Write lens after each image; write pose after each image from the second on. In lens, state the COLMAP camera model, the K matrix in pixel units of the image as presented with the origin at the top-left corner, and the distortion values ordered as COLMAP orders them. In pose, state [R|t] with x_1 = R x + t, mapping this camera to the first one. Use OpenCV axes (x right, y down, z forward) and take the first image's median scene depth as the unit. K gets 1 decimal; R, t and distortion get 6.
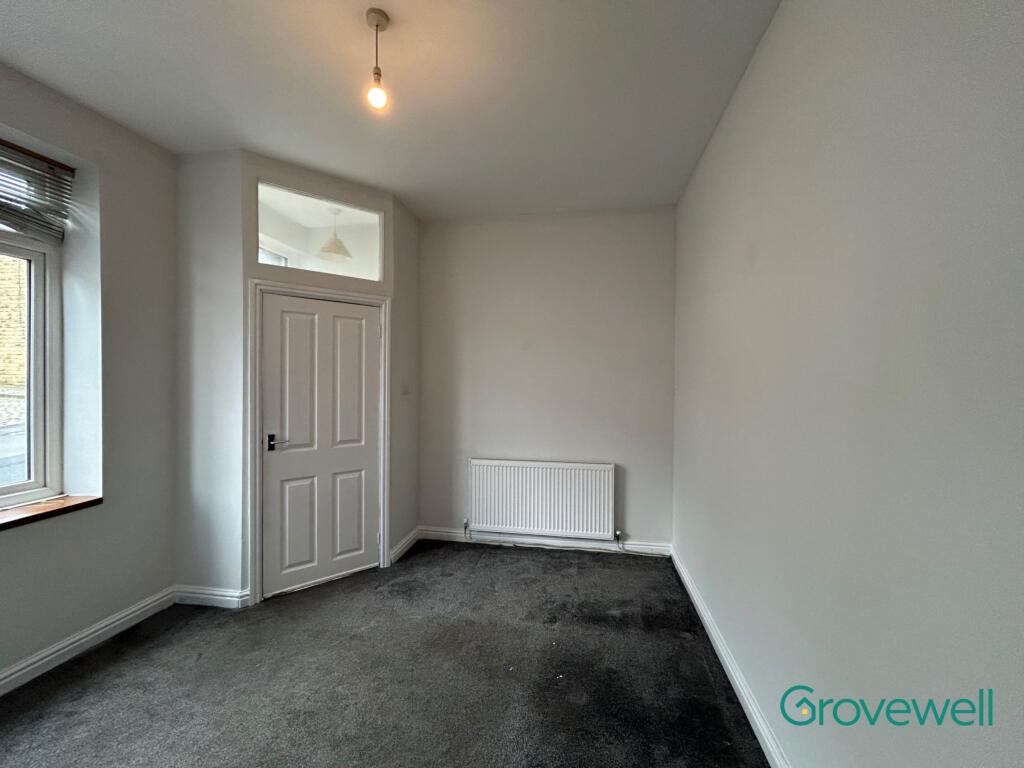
lens RADIAL K [[414.3, 0, 510.6], [0, 414.3, 383.4], [0, 0, 1]] dist [-0.000609, 0.000211]
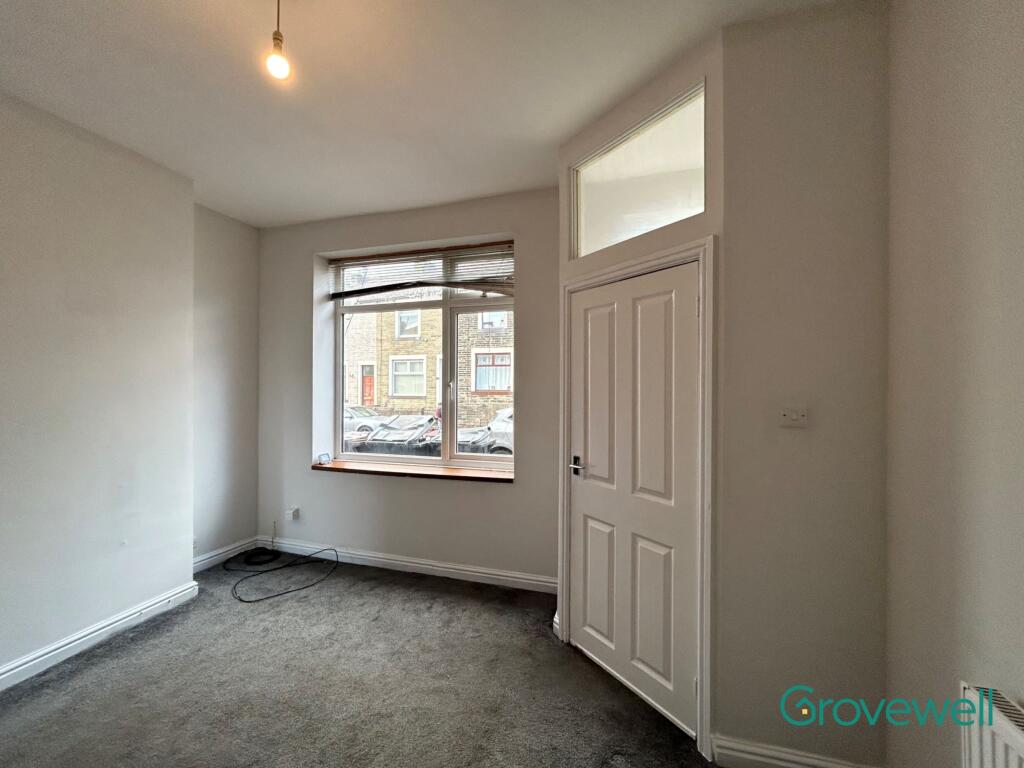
lens RADIAL K [[414.3, 0, 510.6], [0, 414.3, 383.4], [0, 0, 1]] dist [-0.000609, 0.000211]
pose [[-0.107804, -0.003414, -0.994166, 0.283244], [-0.010210, 0.999945, -0.002327, -0.023510], [0.994120, 0.009899, -0.107833, 0.940288]]
